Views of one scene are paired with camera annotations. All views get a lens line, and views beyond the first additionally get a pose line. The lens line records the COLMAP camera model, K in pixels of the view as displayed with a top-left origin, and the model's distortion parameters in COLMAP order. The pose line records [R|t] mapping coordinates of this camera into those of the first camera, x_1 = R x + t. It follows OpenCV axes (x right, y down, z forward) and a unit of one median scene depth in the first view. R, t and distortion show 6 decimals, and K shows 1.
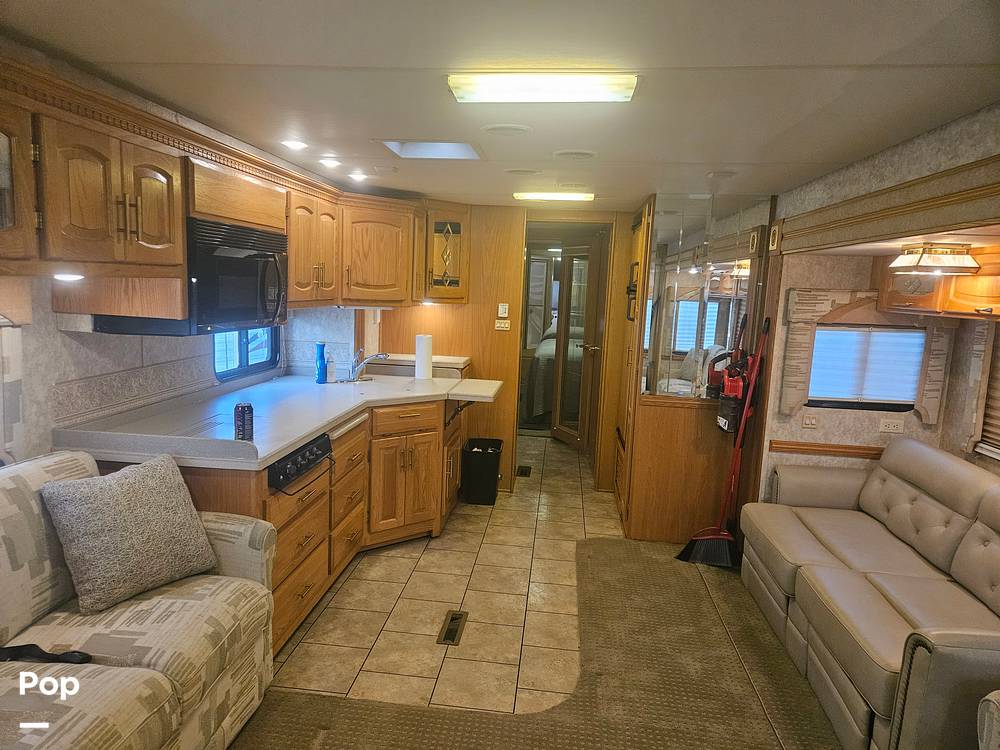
lens RADIAL K [[650.4, 0, 477.8], [0, 650.4, 368.2], [0, 0, 1]] dist [0.088344, -0.060575]
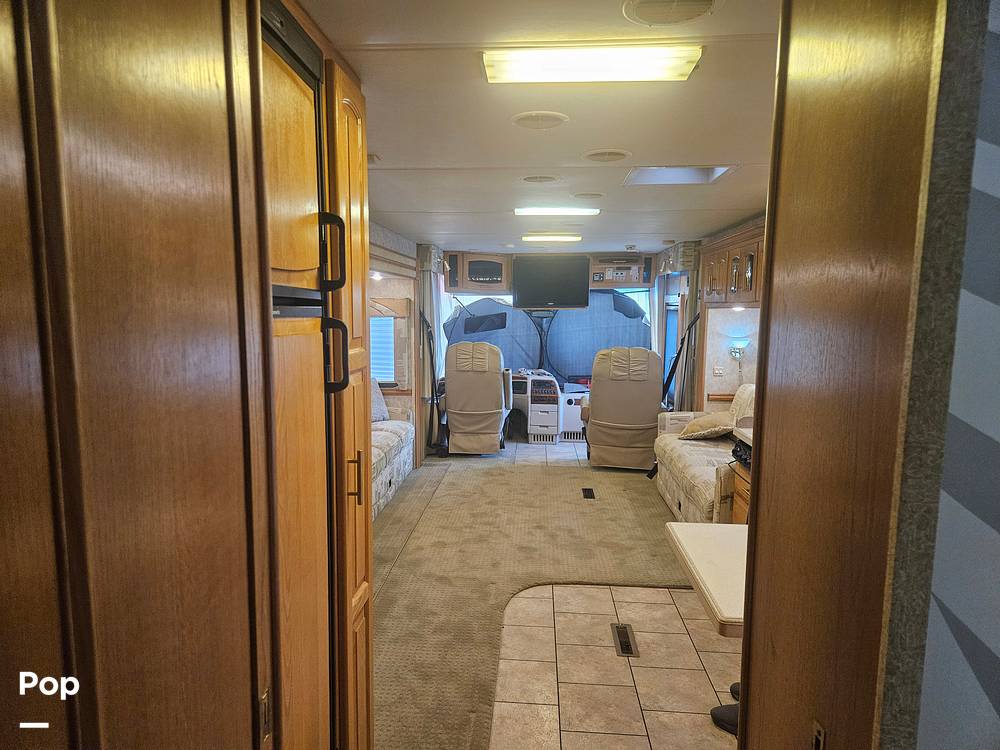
lens RADIAL K [[653.5, 0, 500.0], [0, 653.5, 375.0], [0, 0, 1]] dist [0.090899, -0.062081]
pose [[-0.996300, -0.039884, -0.076134, 0.267403], [-0.056601, 0.971073, 0.231978, -0.249671], [0.064680, 0.235429, -0.969737, 2.026607]]
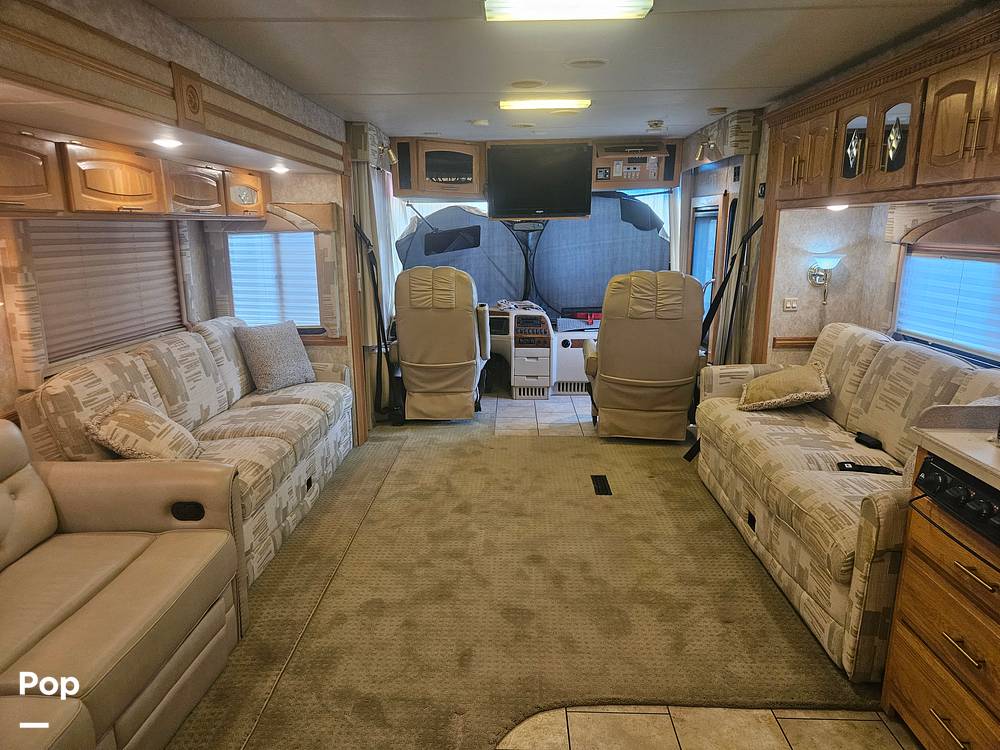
lens RADIAL K [[653.5, 0, 500.0], [0, 653.5, 375.0], [0, 0, 1]] dist [0.090899, -0.062081]
pose [[-0.993833, -0.008667, -0.110550, 0.204401], [-0.046596, 0.937295, 0.345408, -0.144914], [0.100624, 0.348429, -0.931919, 1.407644]]
